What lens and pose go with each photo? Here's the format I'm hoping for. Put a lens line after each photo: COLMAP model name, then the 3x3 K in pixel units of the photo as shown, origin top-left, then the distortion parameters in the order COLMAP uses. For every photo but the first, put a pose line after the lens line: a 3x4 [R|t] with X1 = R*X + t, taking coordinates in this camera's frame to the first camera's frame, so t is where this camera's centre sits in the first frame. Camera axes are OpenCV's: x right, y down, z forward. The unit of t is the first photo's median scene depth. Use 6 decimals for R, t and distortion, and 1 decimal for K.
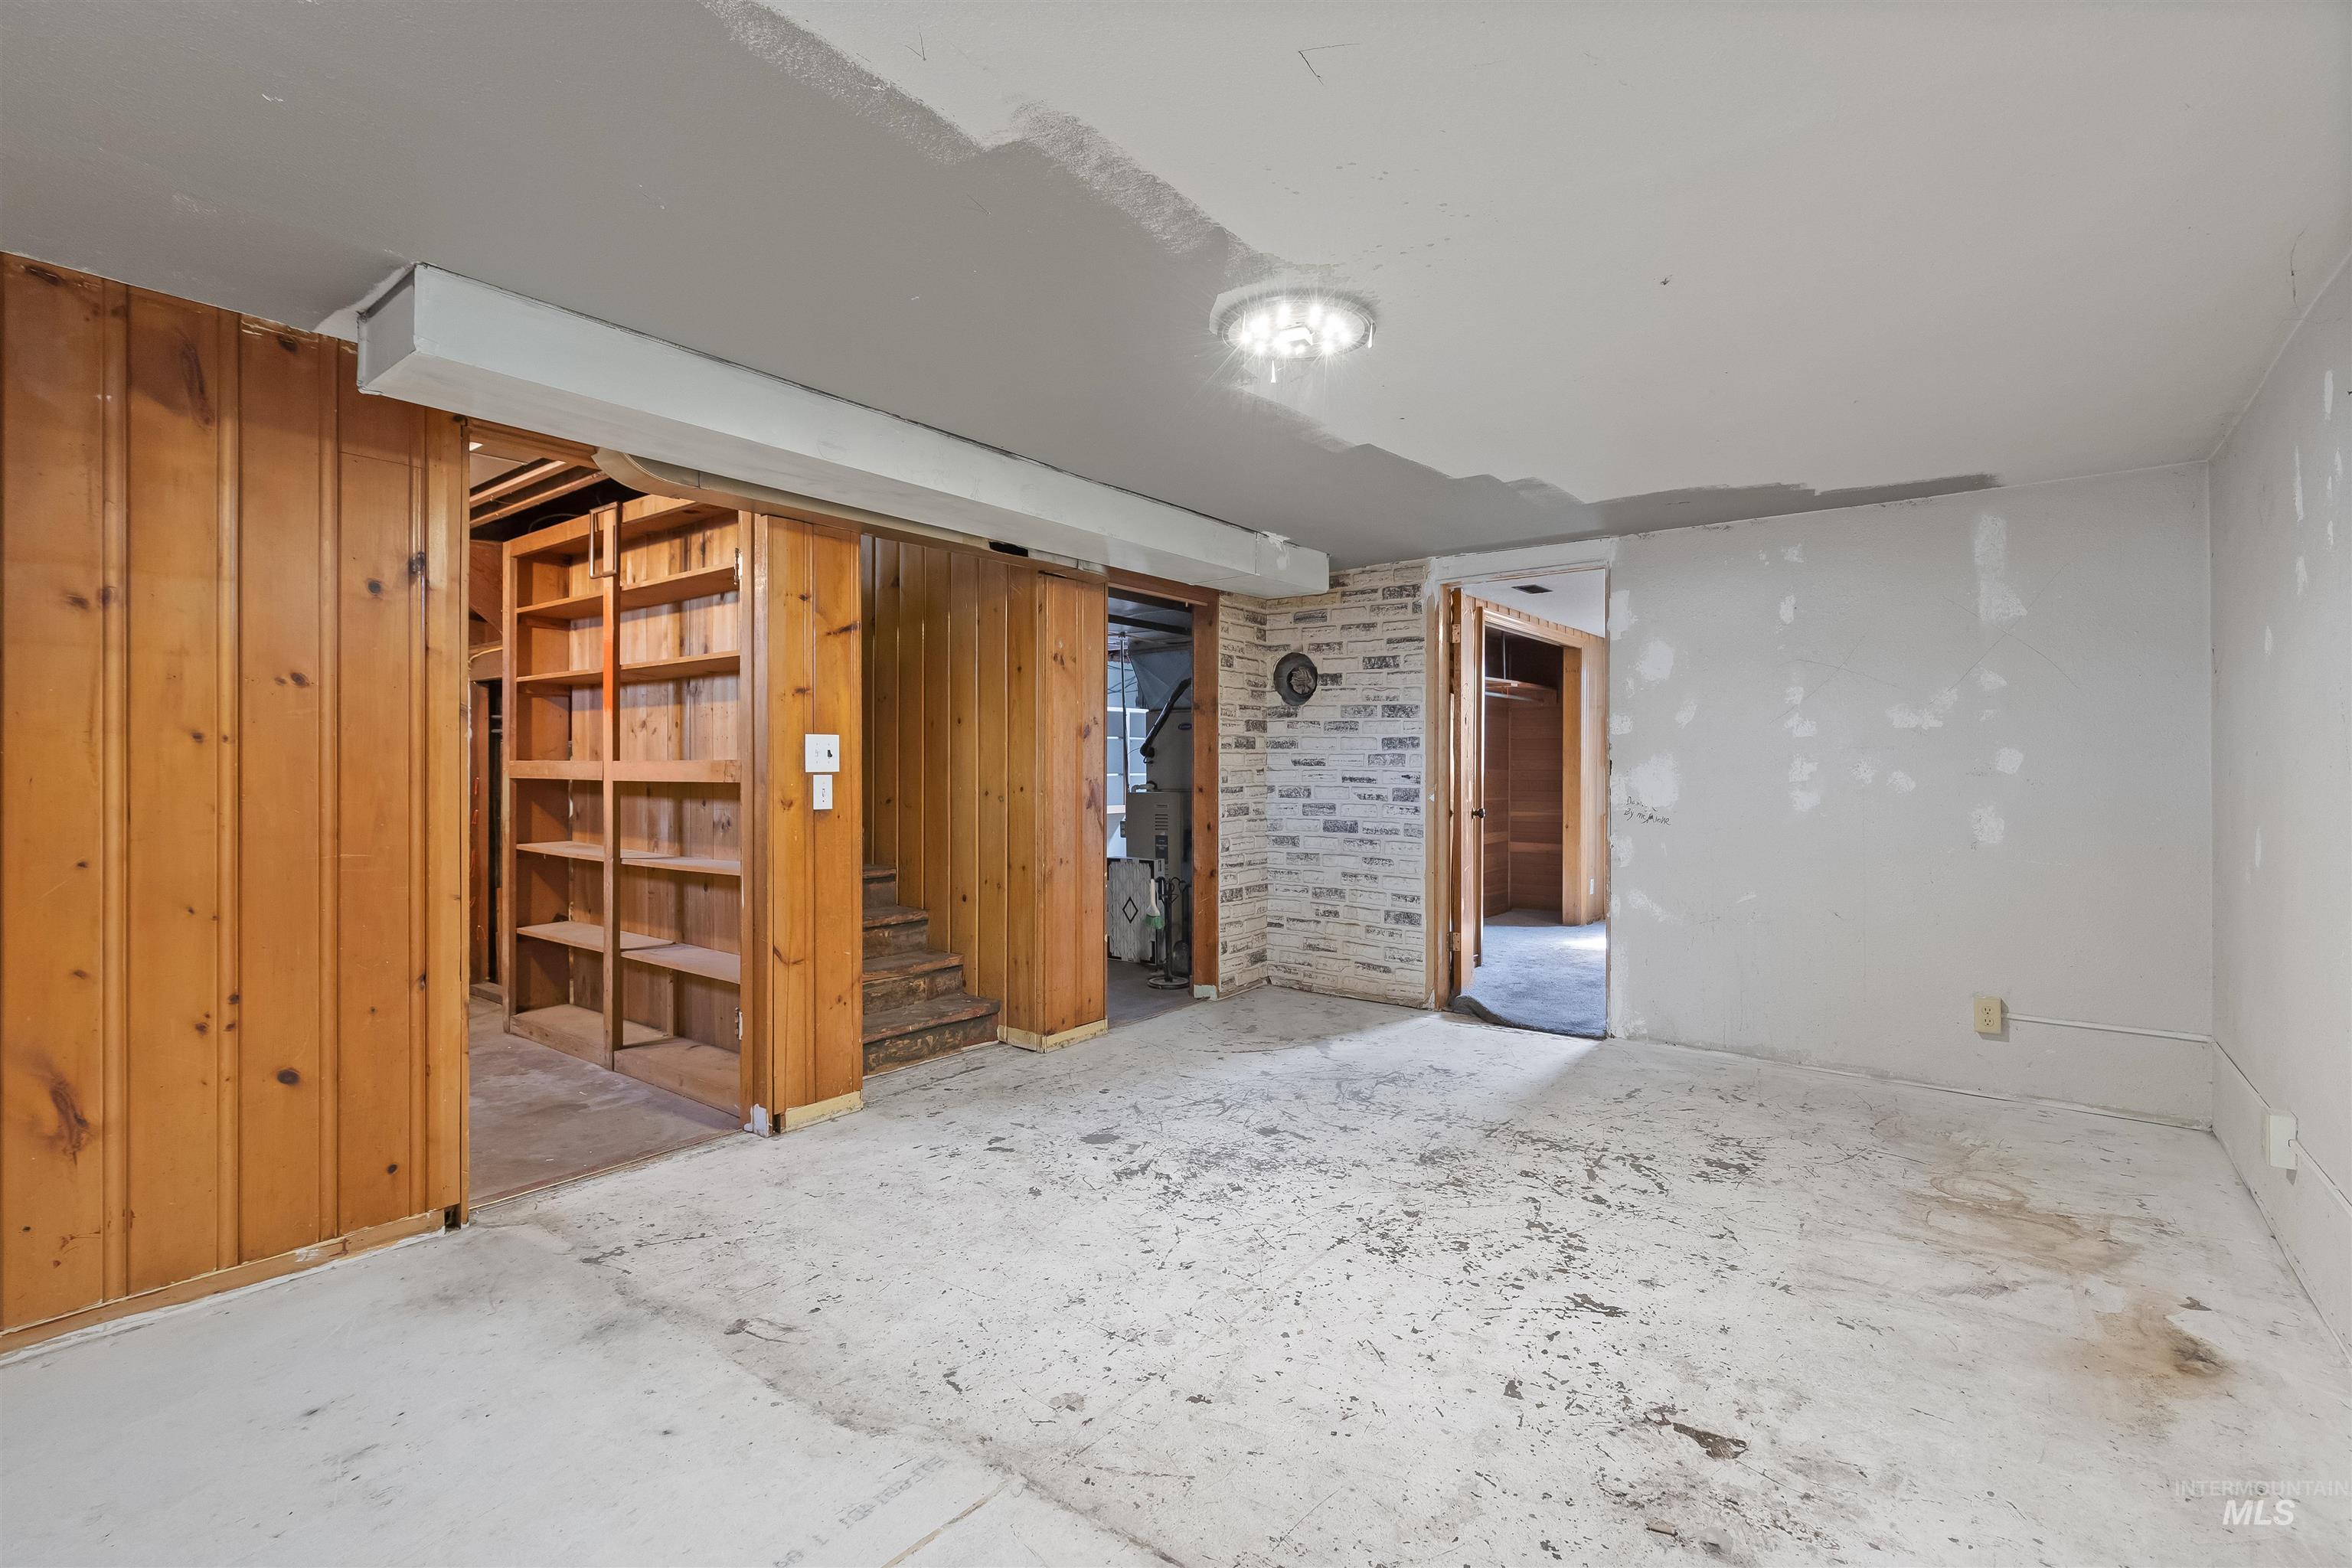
lens RADIAL K [[1063.7, 0, 1182.7], [0, 1063.7, 767.0], [0, 0, 1]] dist [0.000214, -0.001528]
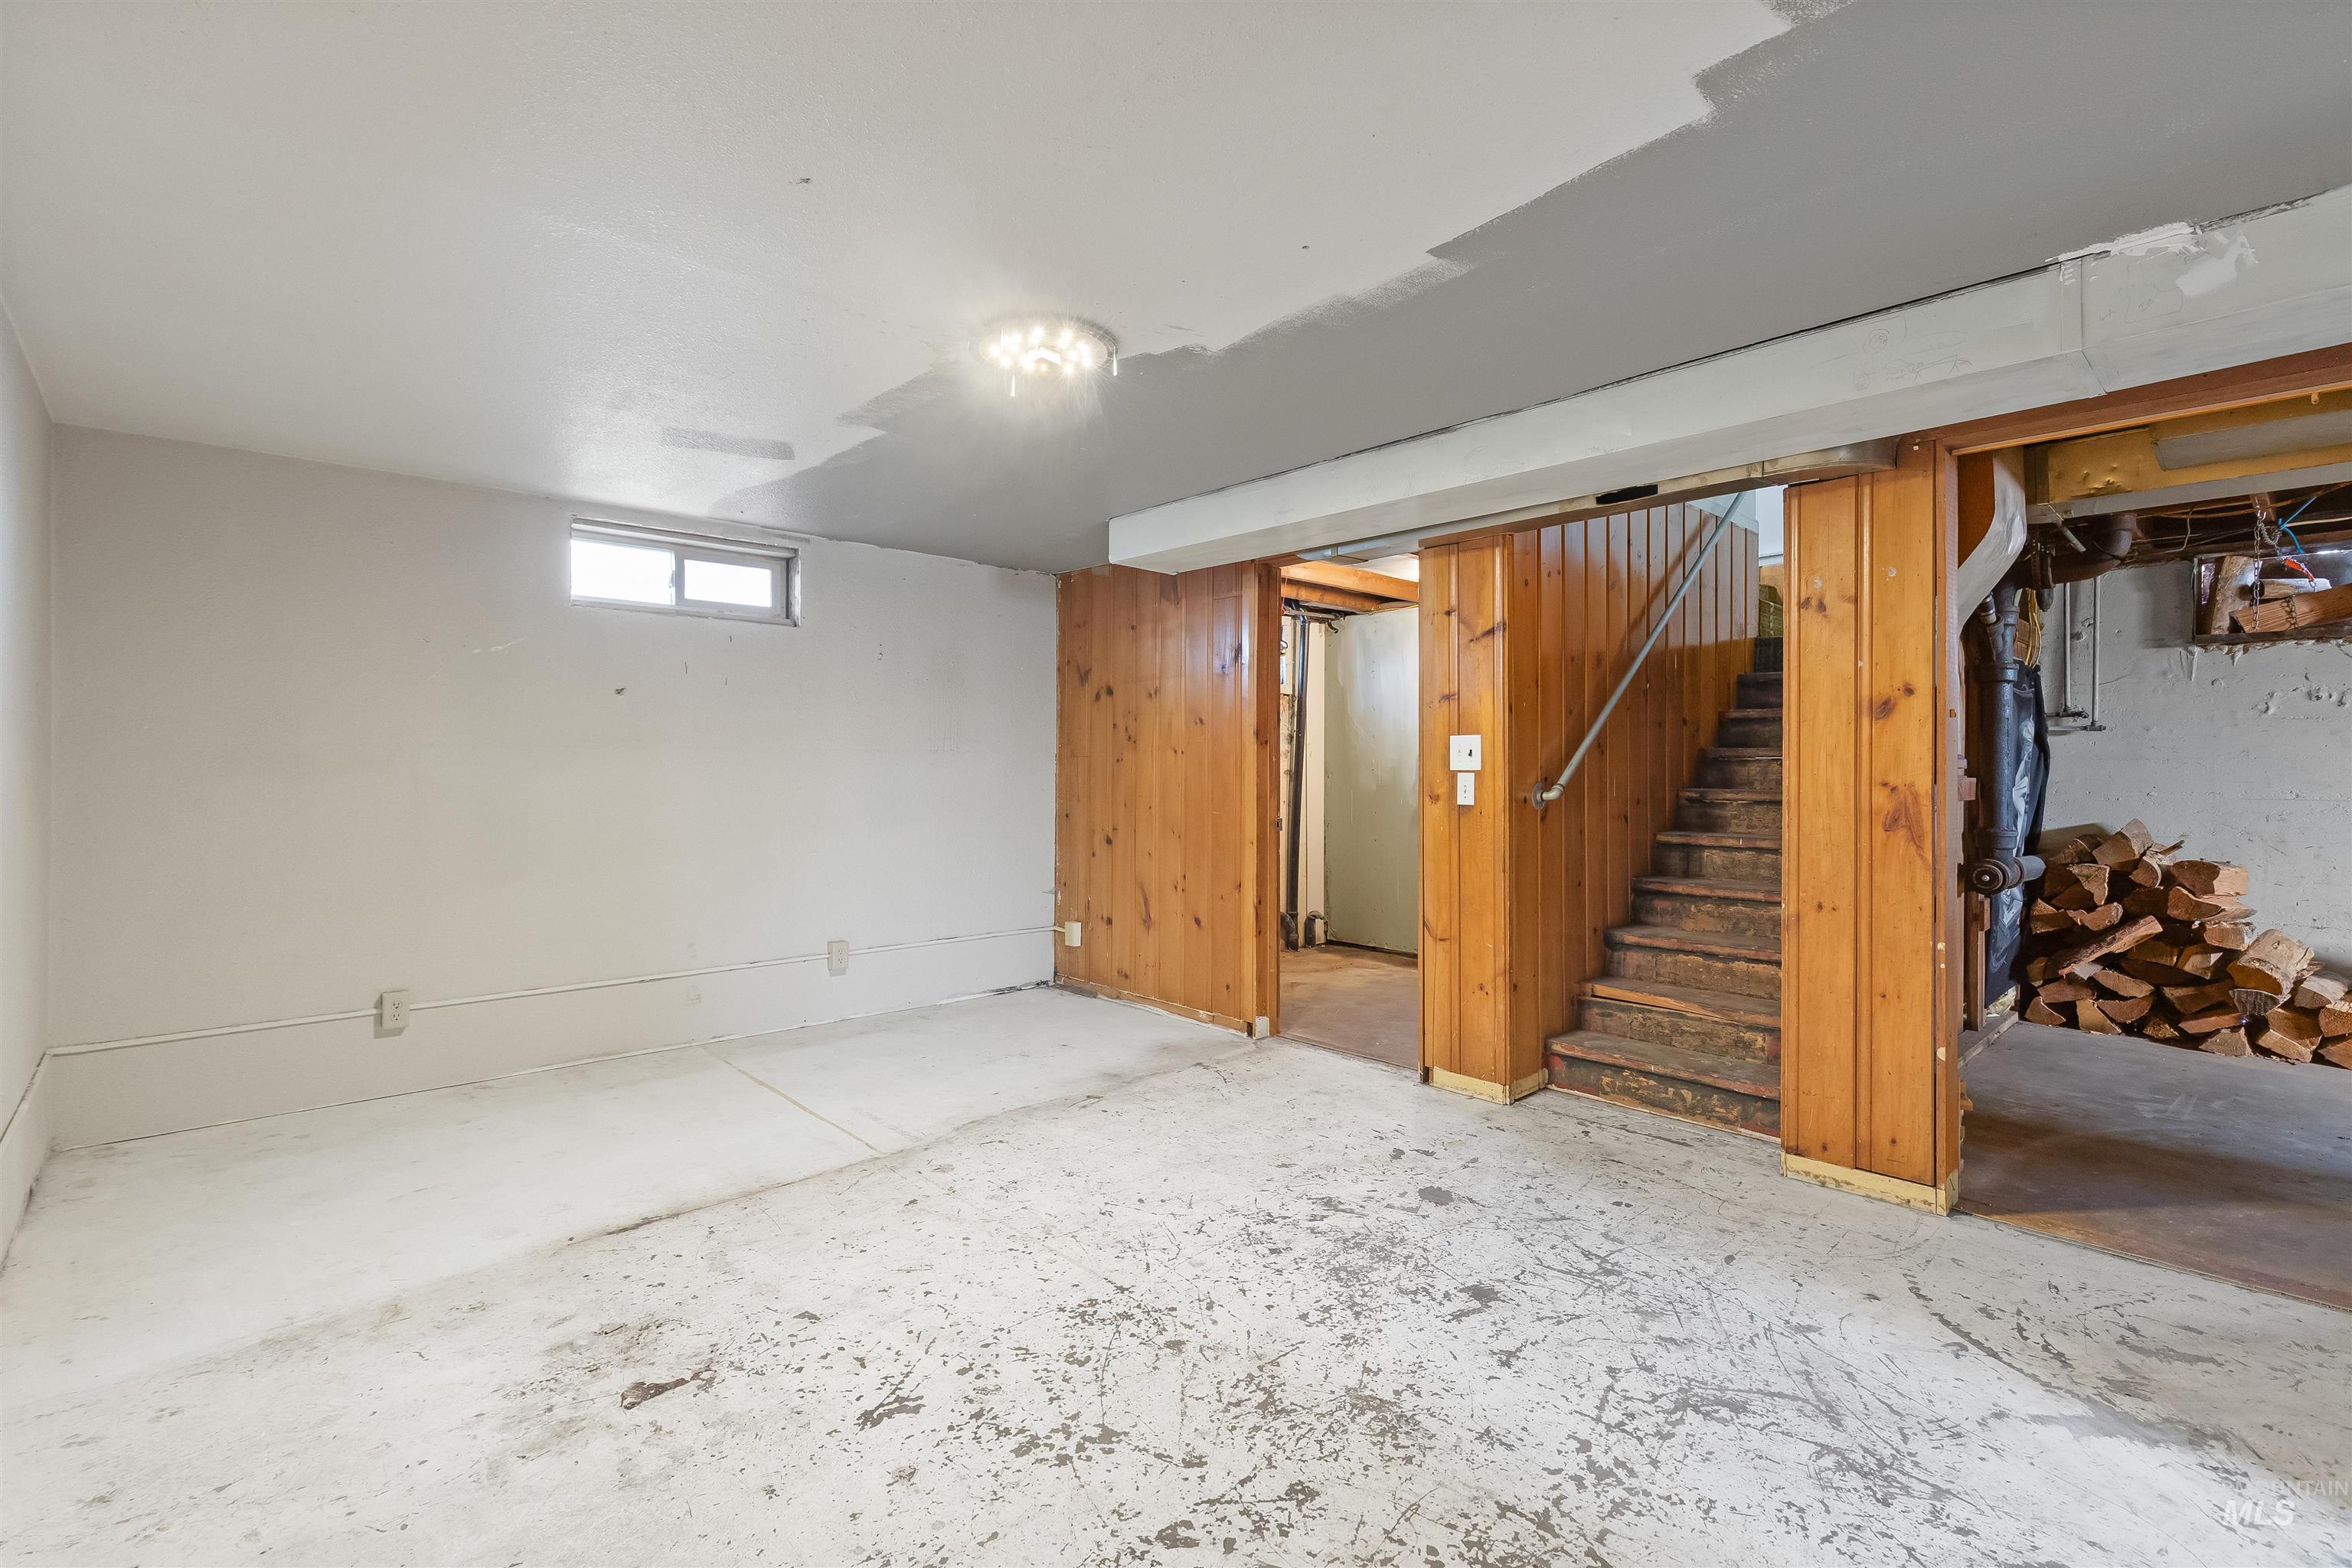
lens RADIAL K [[1063.7, 0, 1182.7], [0, 1063.7, 767.0], [0, 0, 1]] dist [0.000214, -0.001528]
pose [[-0.170763, -0.001579, -0.985311, 0.884315], [-0.001721, 0.999998, -0.001304, 0.004075], [0.985311, 0.001473, -0.170765, 1.034955]]
